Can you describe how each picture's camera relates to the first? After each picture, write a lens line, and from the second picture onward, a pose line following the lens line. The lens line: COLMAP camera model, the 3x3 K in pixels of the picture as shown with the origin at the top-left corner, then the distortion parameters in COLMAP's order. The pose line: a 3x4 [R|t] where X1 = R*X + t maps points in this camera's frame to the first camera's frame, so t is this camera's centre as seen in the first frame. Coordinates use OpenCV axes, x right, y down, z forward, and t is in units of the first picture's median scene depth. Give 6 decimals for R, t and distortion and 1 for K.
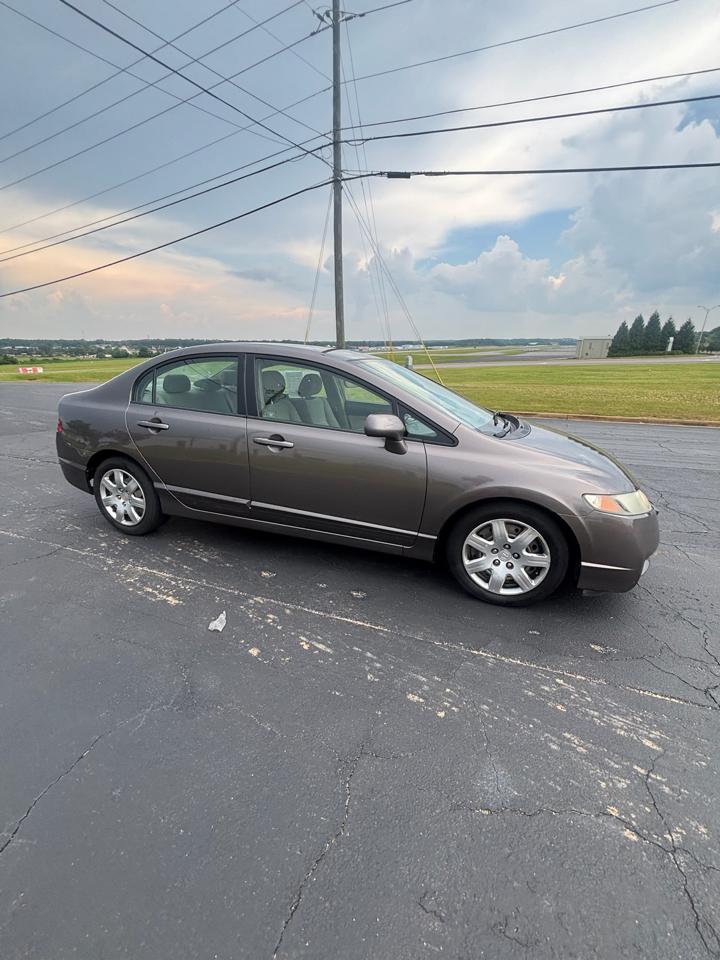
lens RADIAL K [[388.1, 0, 360.0], [0, 388.1, 480.0], [0, 0, 1]] dist [-0.007689, 0.004034]
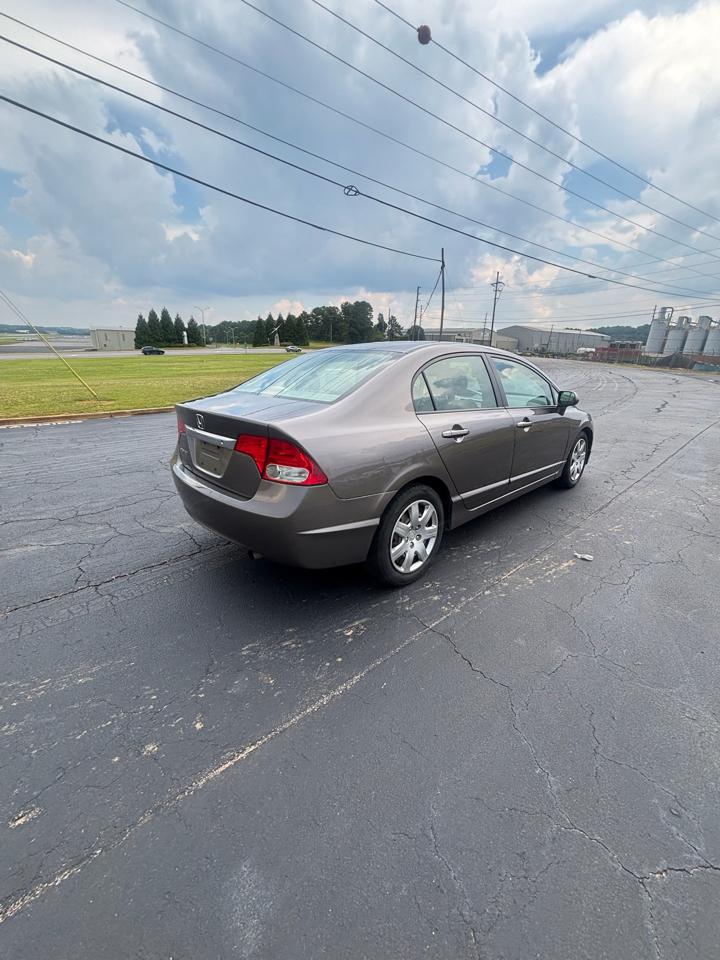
lens RADIAL K [[387.4, 0, 360.8], [0, 387.4, 481.0], [0, 0, 1]] dist [-0.001833, 0.000736]
pose [[0.462499, -0.277185, 0.842178, -1.188963], [0.258055, 0.950835, 0.171230, -0.205528], [-0.848235, 0.138135, 0.511289, 0.625795]]
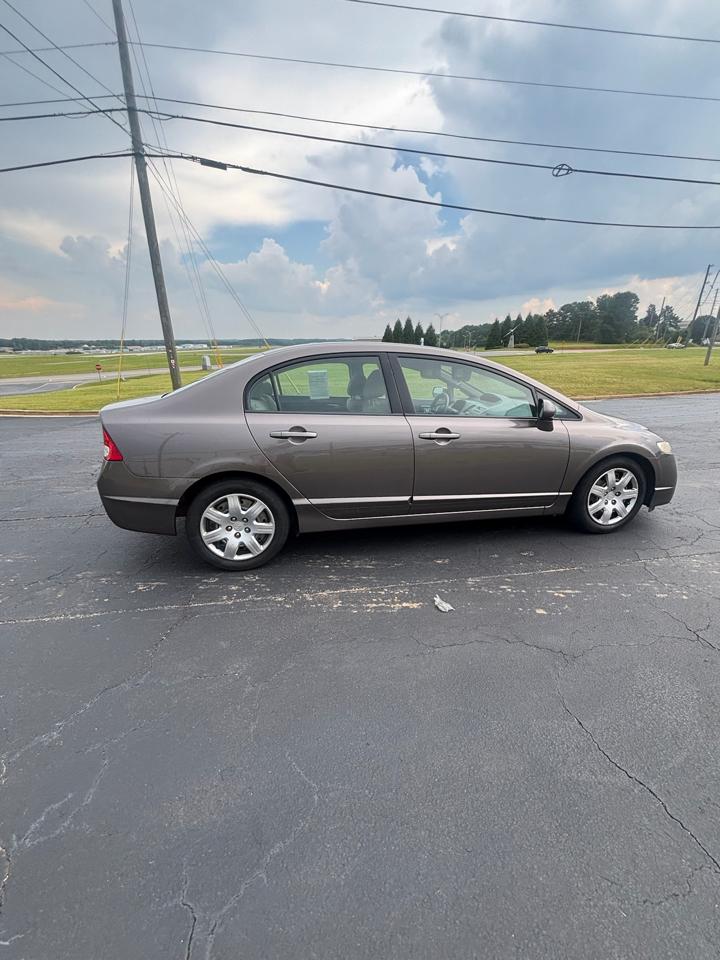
lens RADIAL K [[386.6, 0, 361.0], [0, 386.6, 481.4], [0, 0, 1]] dist [-0.002534, 0.000613]
pose [[0.868405, -0.165935, 0.467267, -0.695980], [0.163598, 0.985458, 0.045912, -0.043783], [-0.468091, 0.036574, 0.882923, 0.130245]]
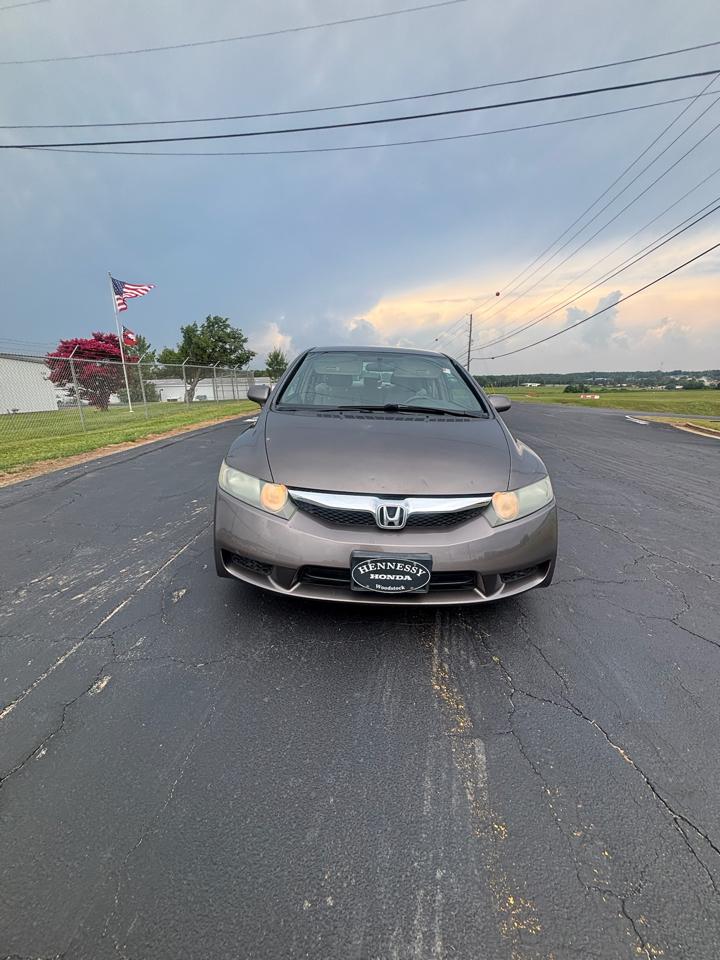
lens RADIAL K [[386.6, 0, 361.0], [0, 386.6, 481.4], [0, 0, 1]] dist [-0.002534, 0.000613]
pose [[0.317983, 0.234412, -0.918661, 1.003758], [-0.299573, 0.944154, 0.137224, -0.094768], [0.899524, 0.231571, 0.370448, 0.577044]]
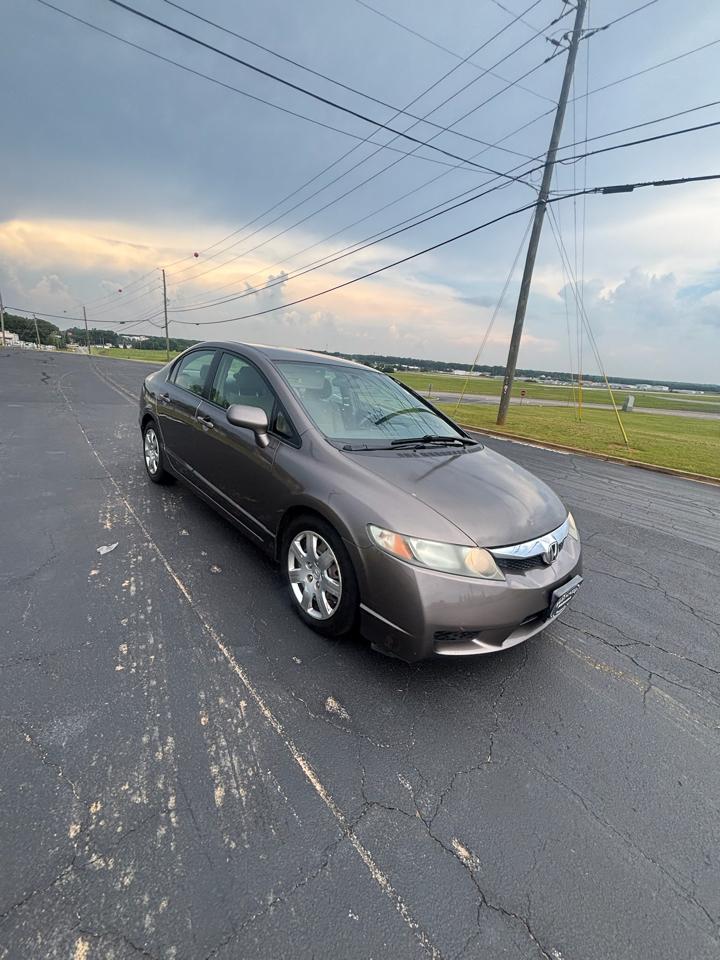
lens RADIAL K [[387.0, 0, 359.6], [0, 387.0, 478.3], [0, 0, 1]] dist [0.000120, -0.000055]
pose [[0.869315, 0.216789, -0.444179, 0.552471], [-0.242394, 0.970177, -0.000885, -0.033274], [0.430740, 0.108436, 0.895938, 0.126707]]
